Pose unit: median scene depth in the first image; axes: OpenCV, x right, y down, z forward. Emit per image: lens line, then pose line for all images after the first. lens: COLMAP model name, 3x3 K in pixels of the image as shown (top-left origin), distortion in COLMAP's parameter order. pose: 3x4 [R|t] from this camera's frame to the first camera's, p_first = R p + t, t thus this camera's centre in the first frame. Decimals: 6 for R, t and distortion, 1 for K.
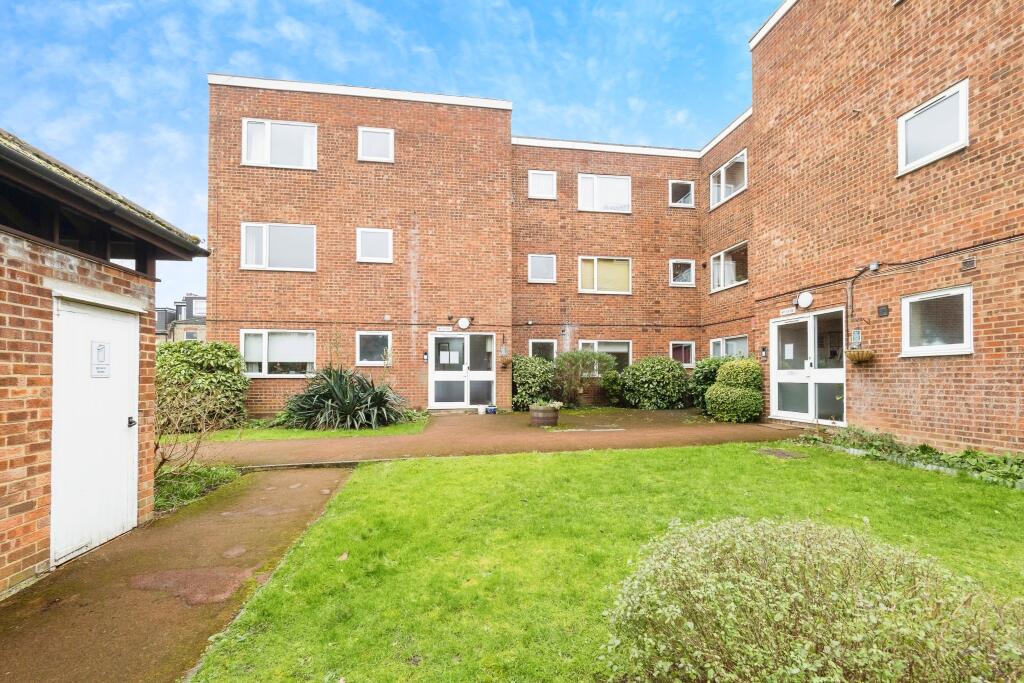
lens RADIAL K [[439.1, 0, 522.5], [0, 439.1, 380.5], [0, 0, 1]] dist [-0.010940, 0.001445]
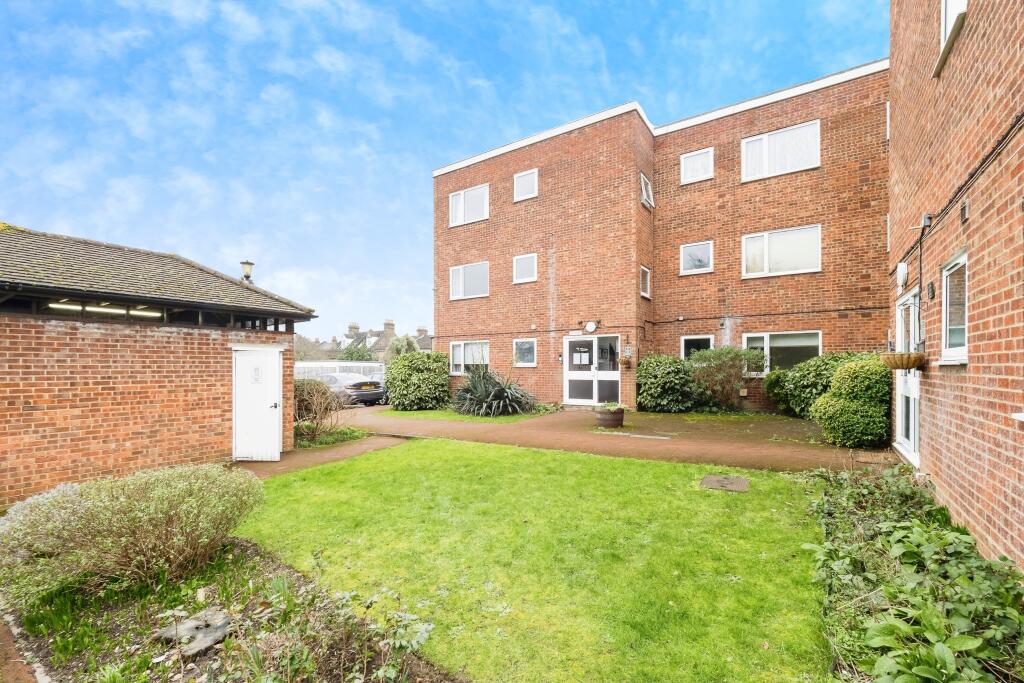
lens RADIAL K [[439.1, 0, 506.3], [0, 439.1, 378.0], [0, 0, 1]] dist [-0.010940, 0.001445]
pose [[0.726103, 0.015045, -0.687422, 0.470415], [-0.004356, 0.999841, 0.017282, -0.022933], [0.687572, -0.009554, 0.726053, 0.071493]]
